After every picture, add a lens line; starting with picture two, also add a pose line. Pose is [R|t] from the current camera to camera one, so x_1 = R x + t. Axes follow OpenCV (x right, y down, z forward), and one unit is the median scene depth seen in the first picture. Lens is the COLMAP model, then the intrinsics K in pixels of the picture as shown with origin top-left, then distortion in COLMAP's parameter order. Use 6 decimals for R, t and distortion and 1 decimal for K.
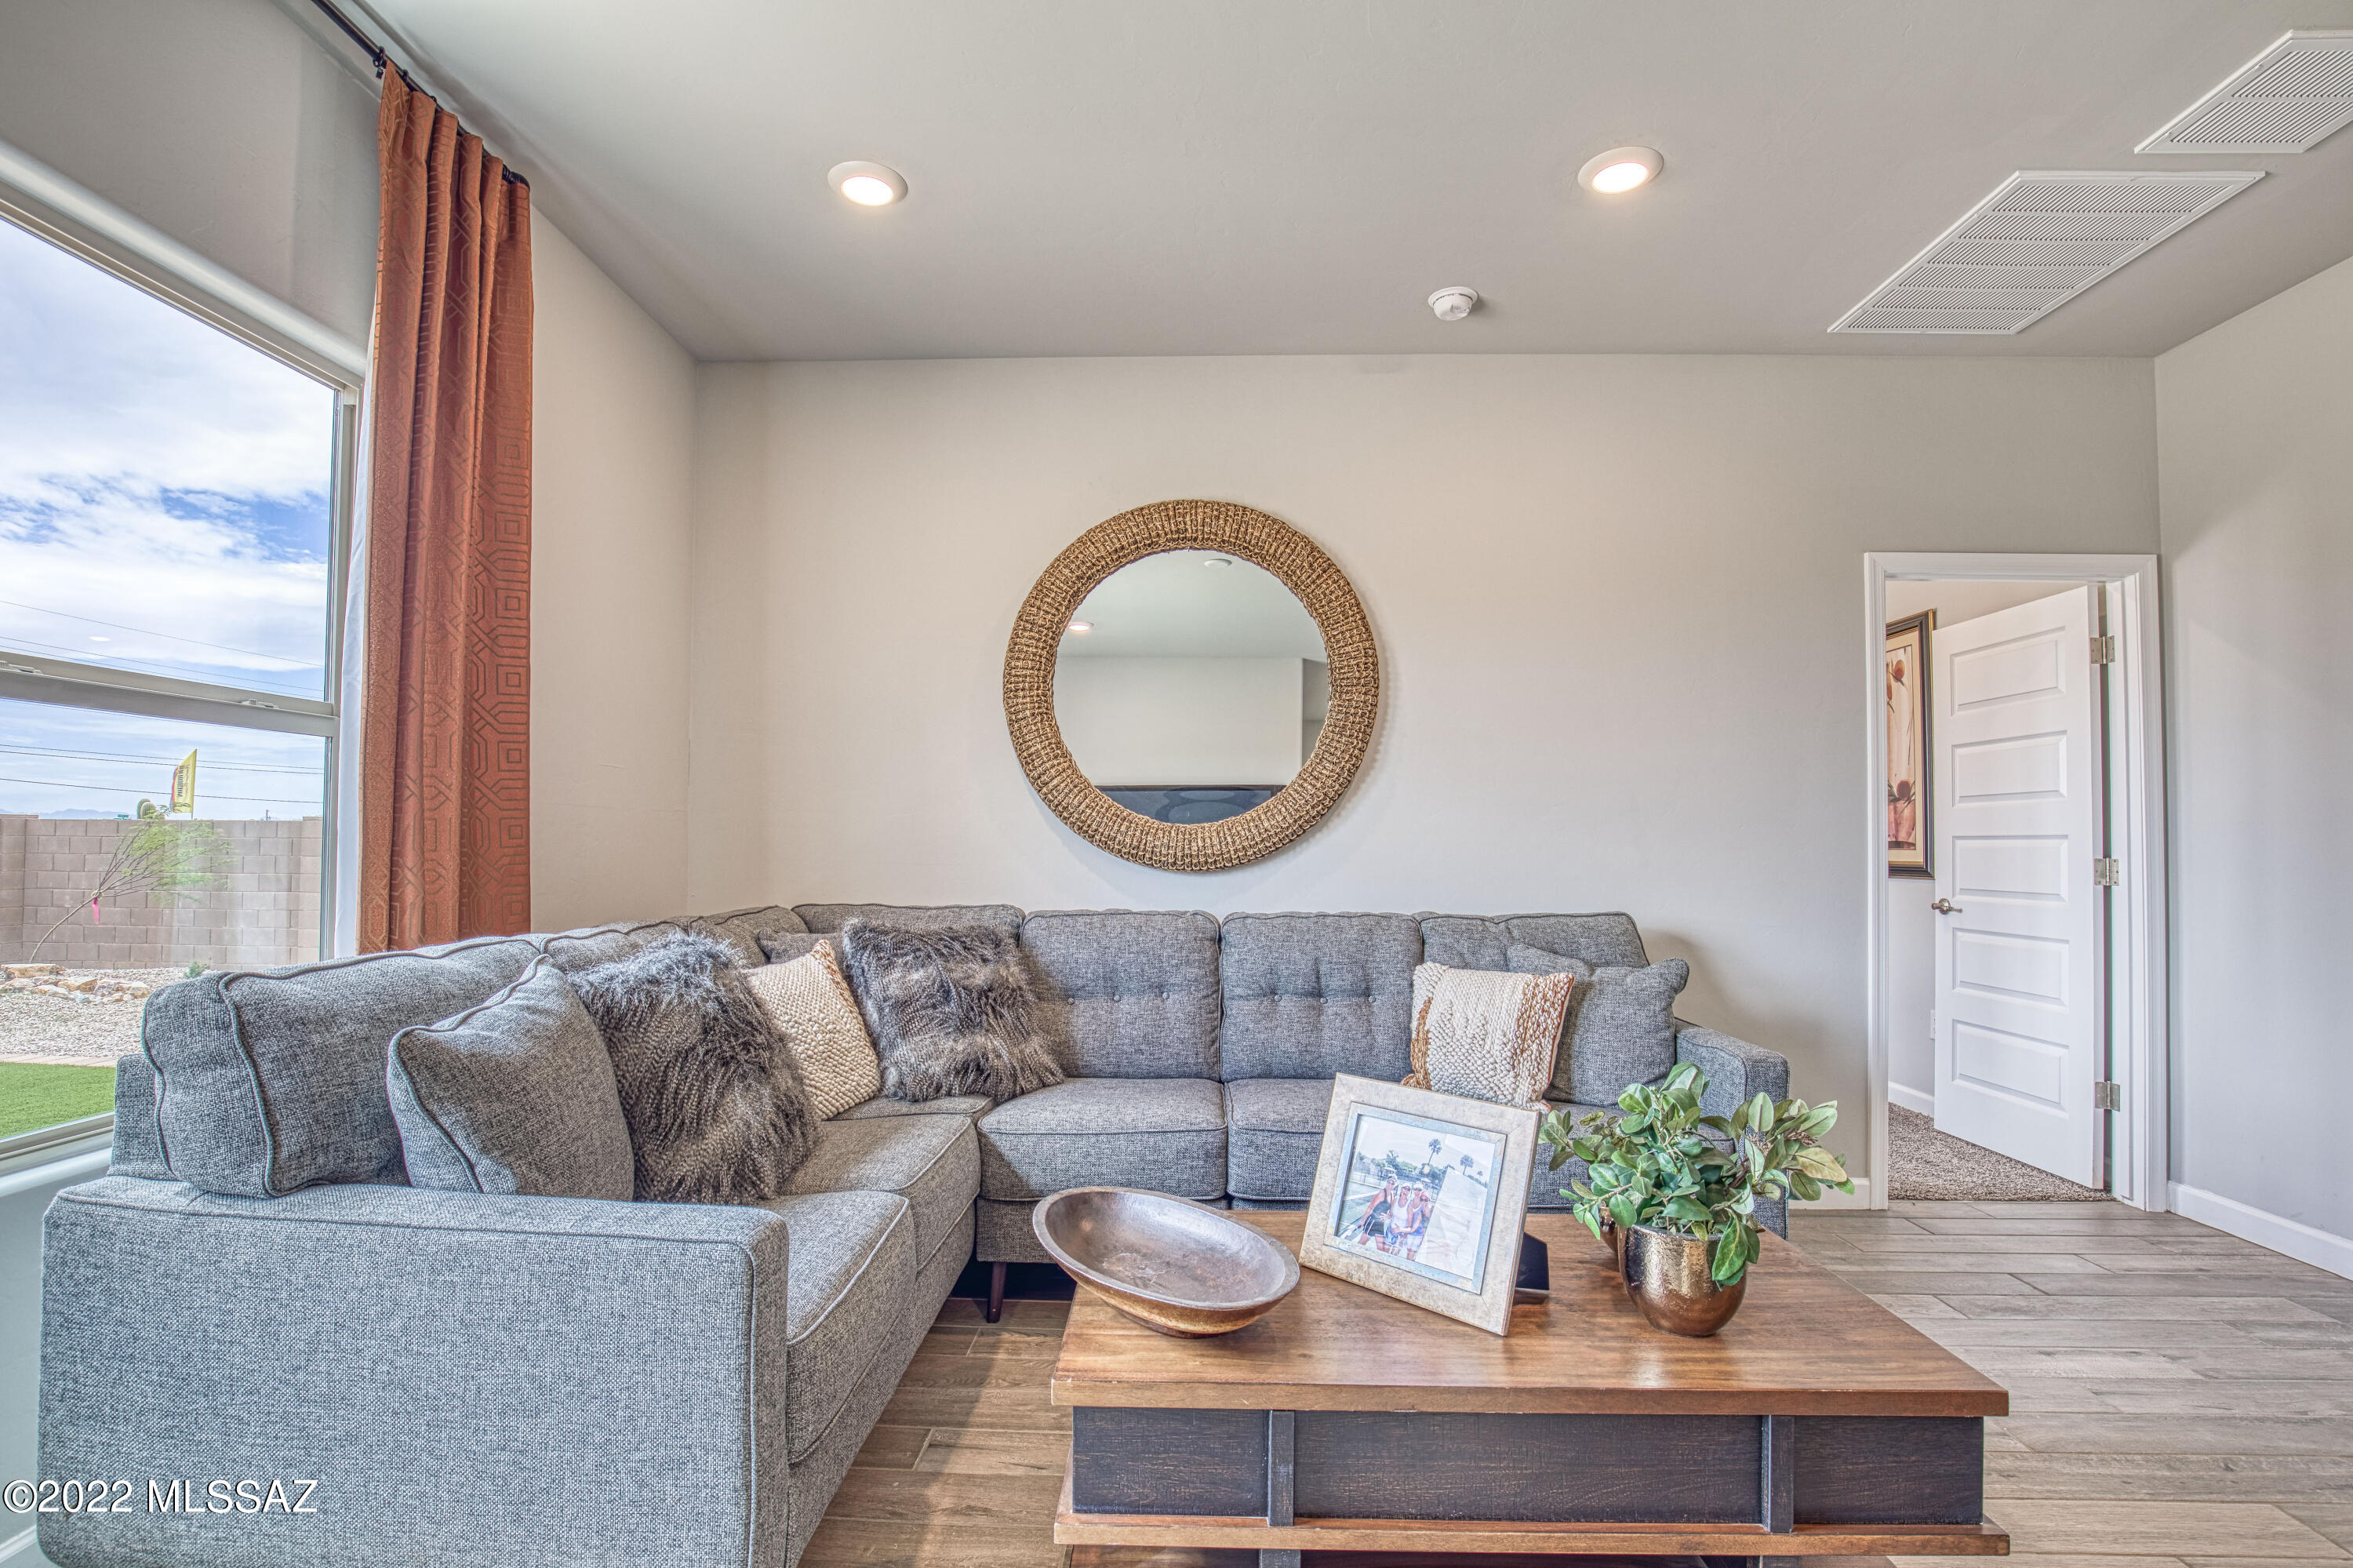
lens RADIAL K [[1104.0, 0, 1160.7], [0, 1104.0, 812.4], [0, 0, 1]] dist [-0.029542, 0.001255]
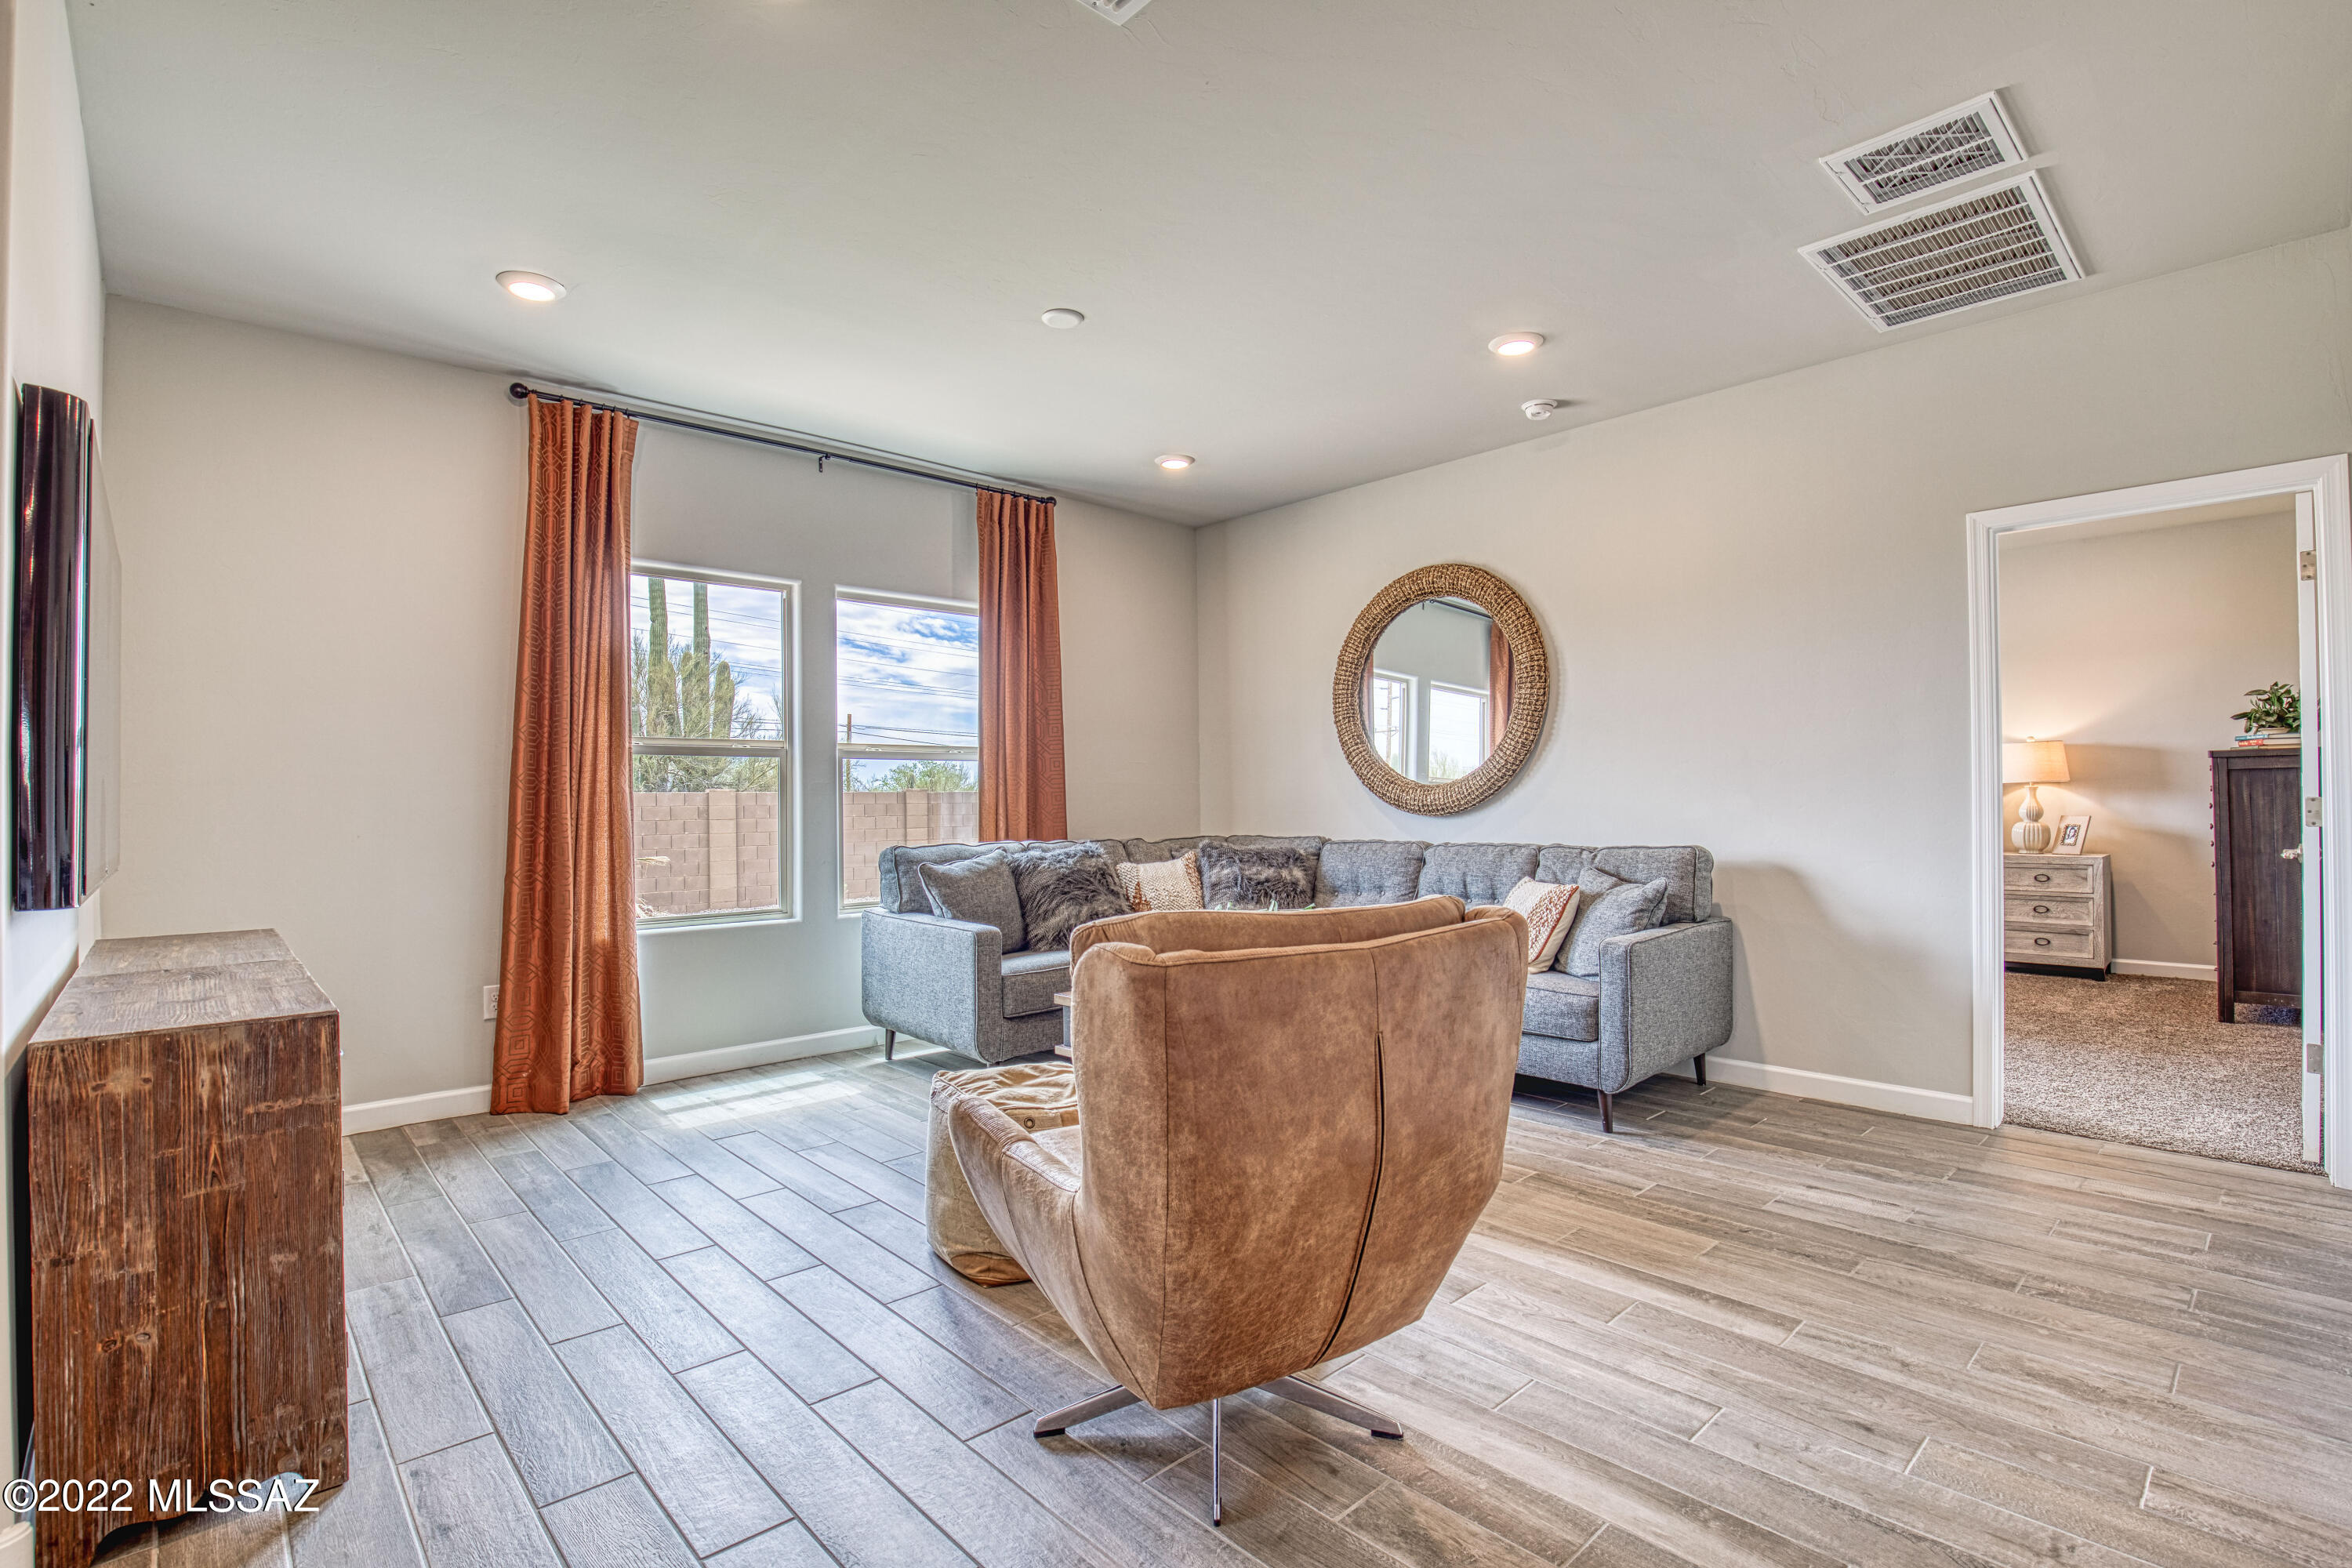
lens RADIAL K [[1084.4, 0, 1192.2], [0, 1084.4, 786.2], [0, 0, 1]] dist [-0.033241, 0.000162]
pose [[0.718894, -0.023712, -0.694715, 0.952355], [0.035054, 0.999383, 0.002164, -0.001634], [0.694235, -0.025908, 0.719282, -0.332018]]
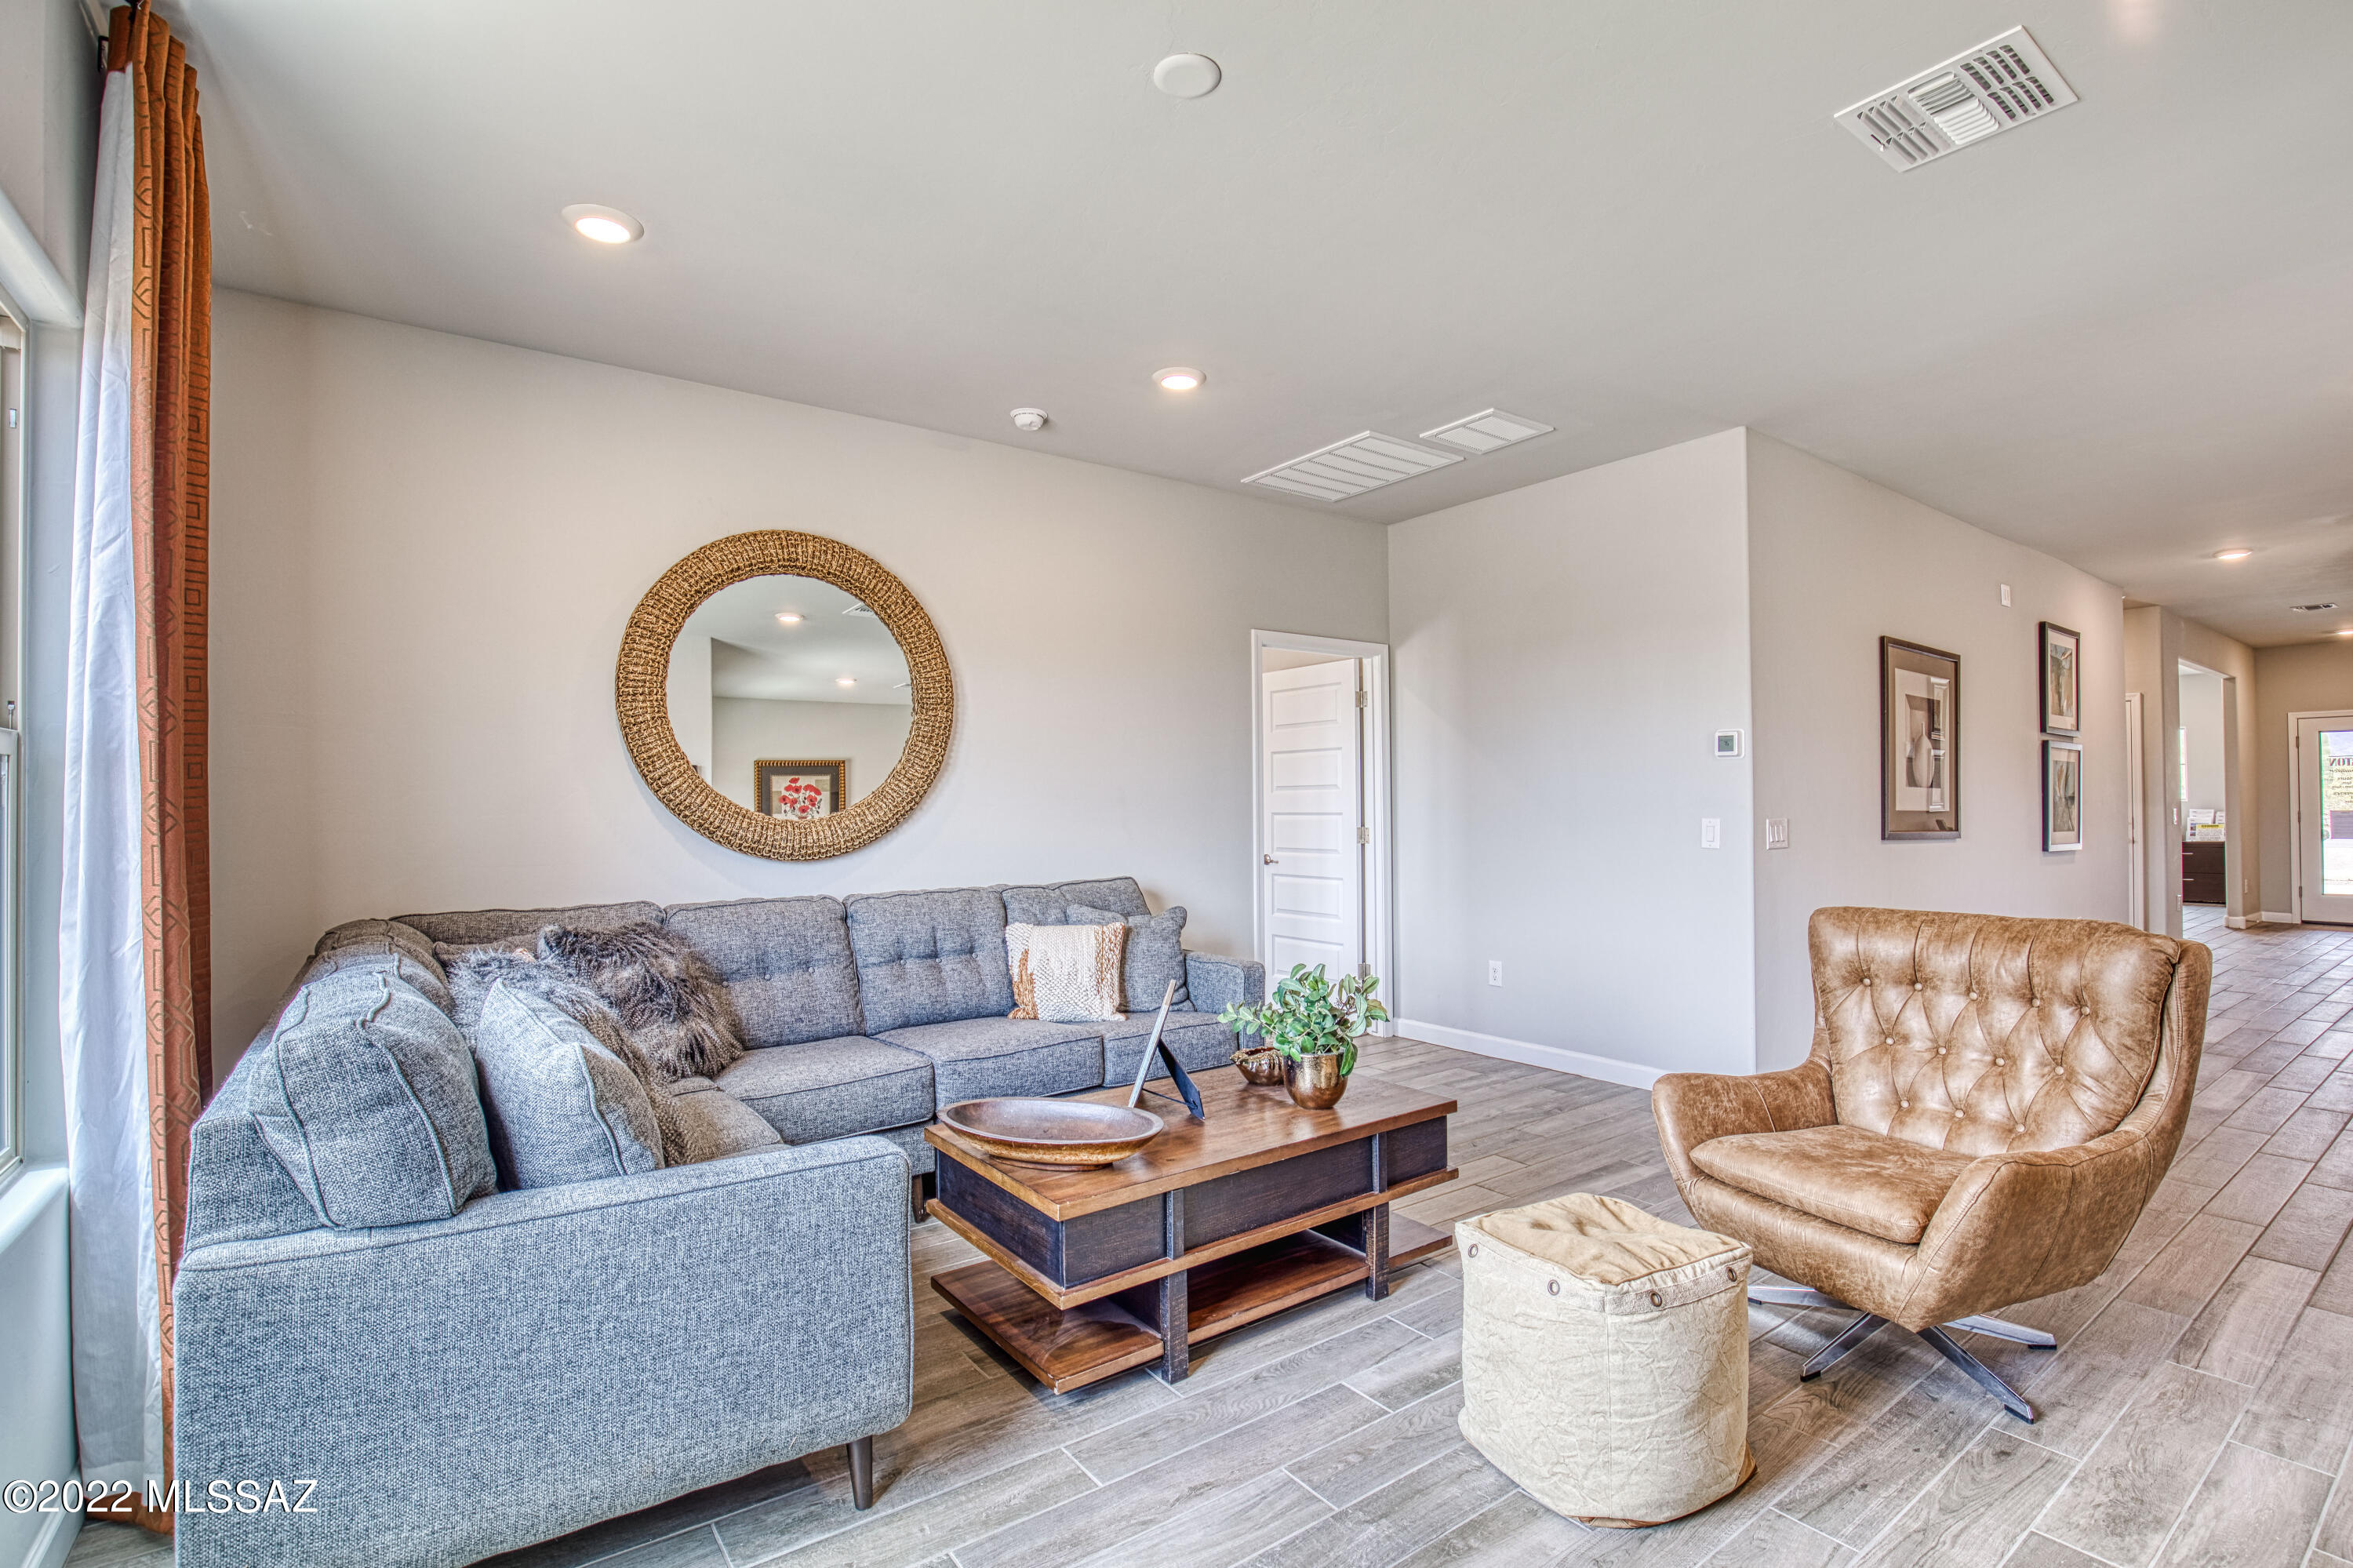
lens RADIAL K [[1084.9, 0, 1192.7], [0, 1084.9, 786.2], [0, 0, 1]] dist [-0.033241, 0.000162]
pose [[0.777849, -0.004394, 0.628436, -0.420066], [-0.002458, 0.999947, 0.010034, -0.041646], [-0.628447, -0.009349, 0.777796, -0.138896]]
